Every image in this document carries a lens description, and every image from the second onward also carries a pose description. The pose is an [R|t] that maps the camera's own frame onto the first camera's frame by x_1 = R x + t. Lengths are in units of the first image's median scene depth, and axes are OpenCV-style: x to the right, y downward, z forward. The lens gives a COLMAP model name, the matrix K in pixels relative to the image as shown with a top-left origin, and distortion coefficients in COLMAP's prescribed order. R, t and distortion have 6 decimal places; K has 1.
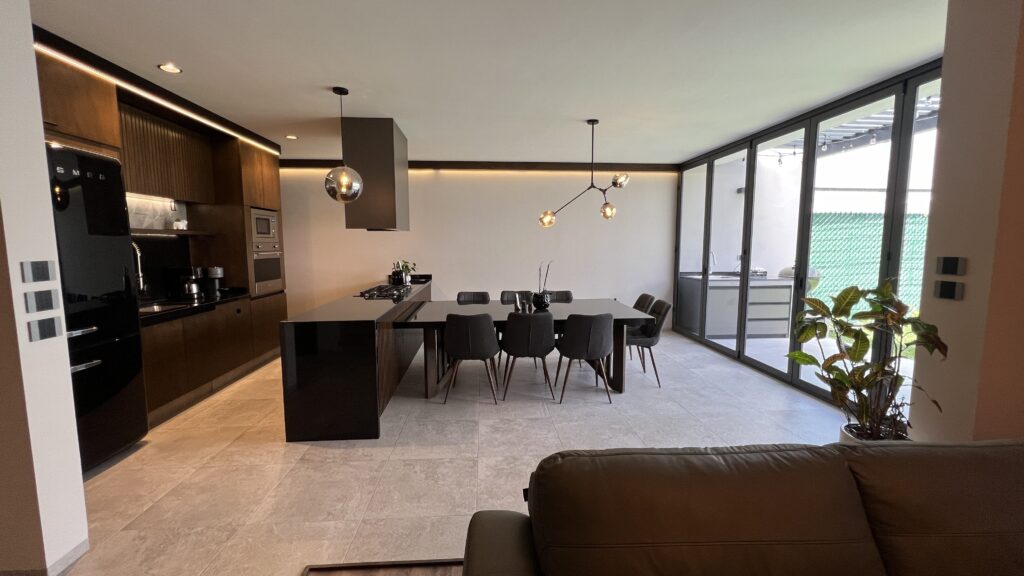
lens RADIAL K [[410.2, 0, 512.0], [0, 410.2, 288.0], [0, 0, 1]] dist [0.001459, 0.000577]
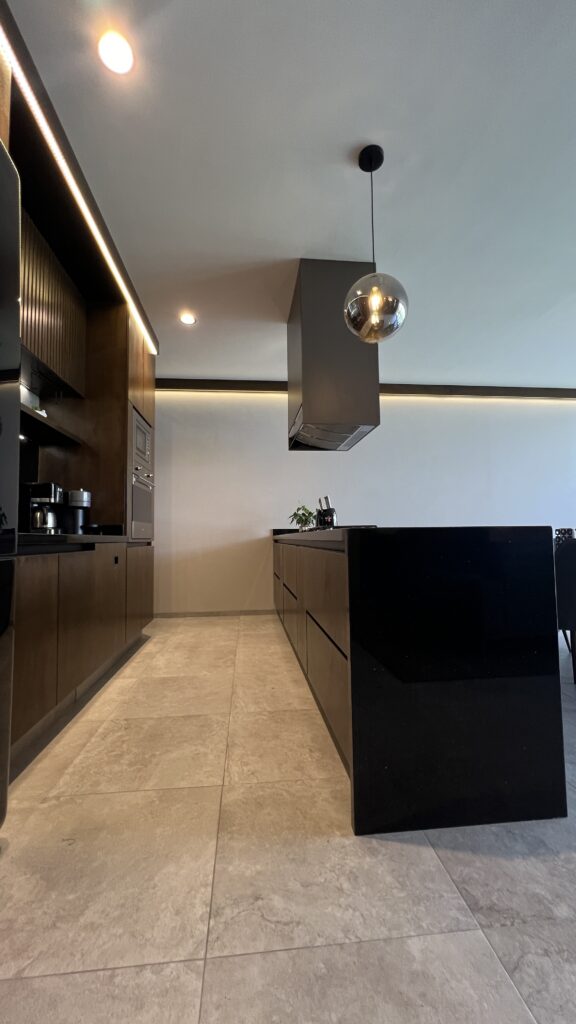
lens RADIAL K [[410.2, 0, 288.0], [0, 410.2, 512.0], [0, 0, 1]] dist [0.001459, 0.000577]
pose [[0.999465, -0.009613, 0.031277, -0.426832], [0.014736, 0.985689, -0.167930, 0.090828], [-0.029215, 0.168301, 0.985303, 0.381621]]
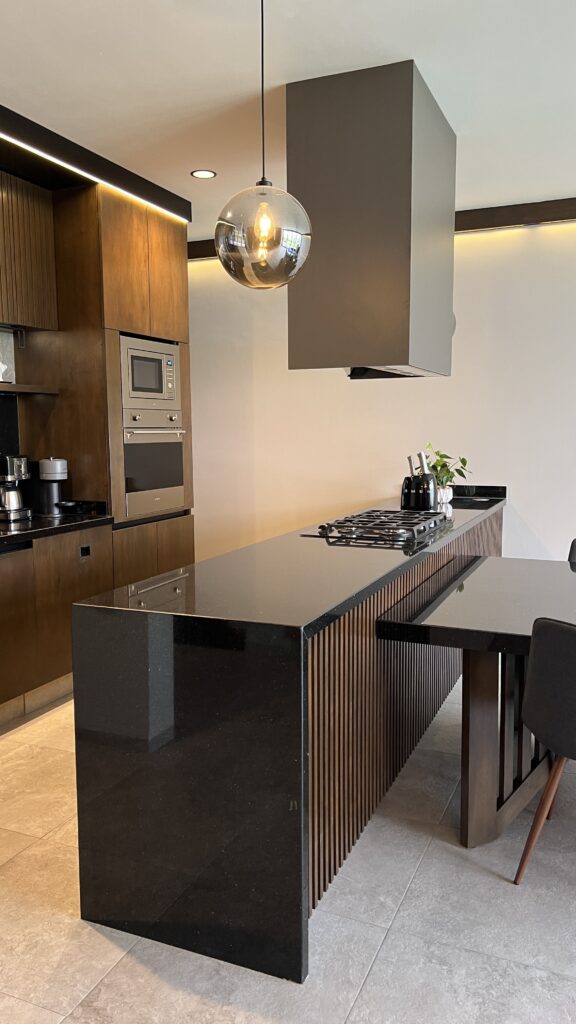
lens RADIAL K [[780.0, 0, 288.0], [0, 780.0, 512.0], [0, 0, 1]] dist [0.030701, -0.005611]
pose [[0.888368, 0.047792, -0.456638, -0.044208], [-0.045984, 0.998828, 0.015078, -0.014021], [0.456824, 0.007603, 0.889525, 0.297793]]
